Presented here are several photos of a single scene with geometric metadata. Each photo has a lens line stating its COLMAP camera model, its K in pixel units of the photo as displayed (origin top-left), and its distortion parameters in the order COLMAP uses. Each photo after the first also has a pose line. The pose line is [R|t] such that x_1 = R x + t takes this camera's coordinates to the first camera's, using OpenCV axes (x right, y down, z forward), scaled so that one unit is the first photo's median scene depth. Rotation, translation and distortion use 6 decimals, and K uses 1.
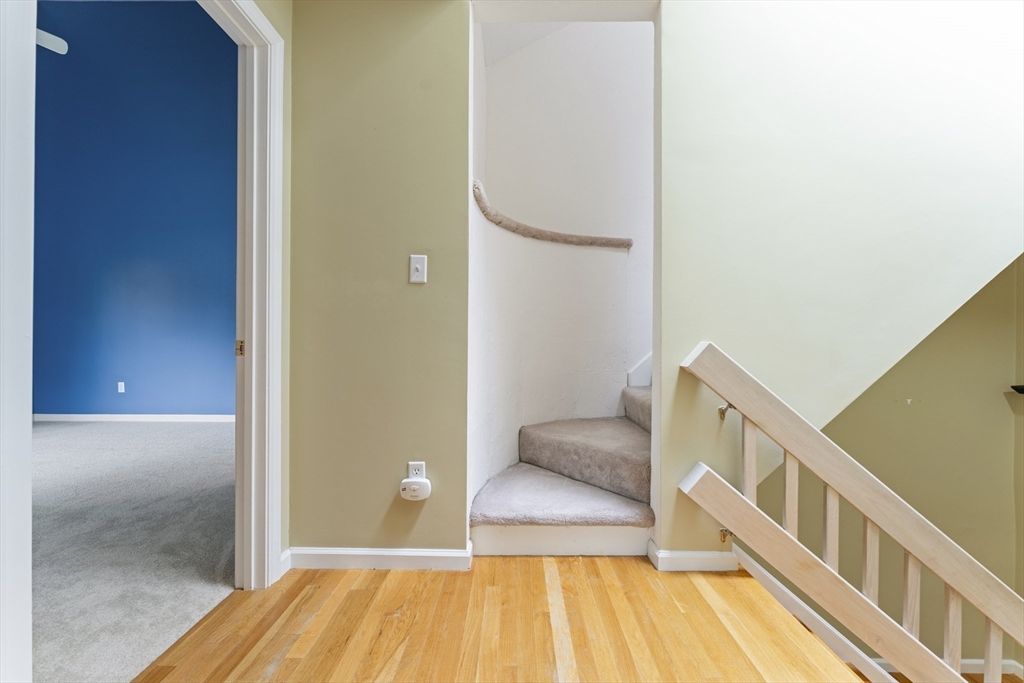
lens RADIAL K [[414.8, 0, 512.2], [0, 414.8, 341.1], [0, 0, 1]] dist [0.000173, 0.000249]
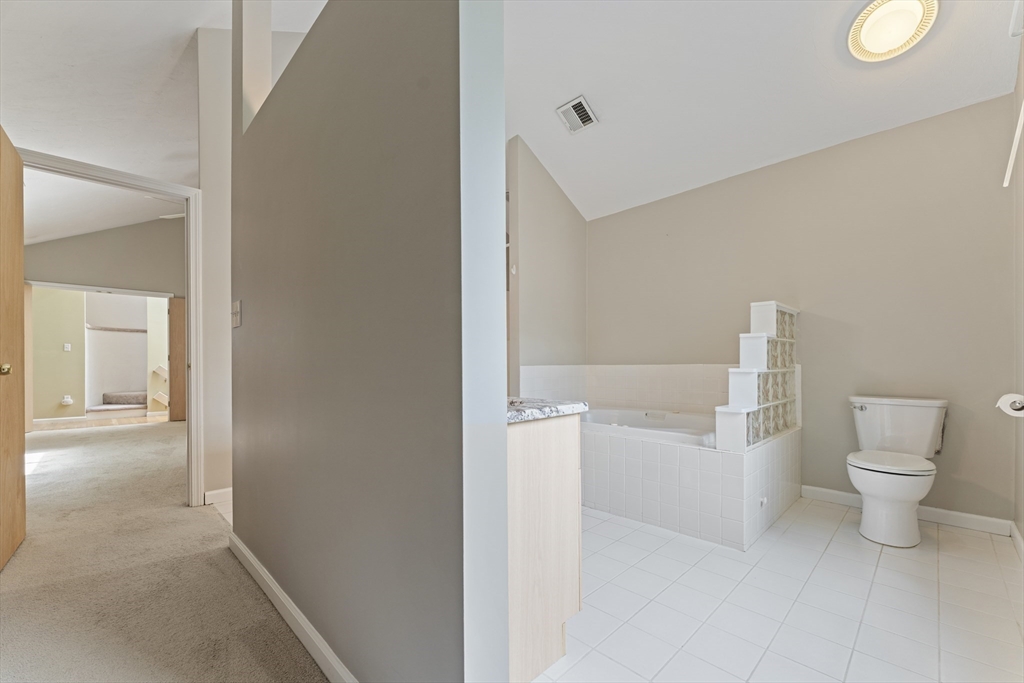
lens RADIAL K [[414.8, 0, 507.6], [0, 414.8, 369.9], [0, 0, 1]] dist [0.000173, 0.000249]
pose [[0.703825, -0.008087, 0.710327, -0.077237], [0.001452, 0.999949, 0.009946, 0.011035], [-0.710372, -0.005969, 0.703802, -4.602989]]
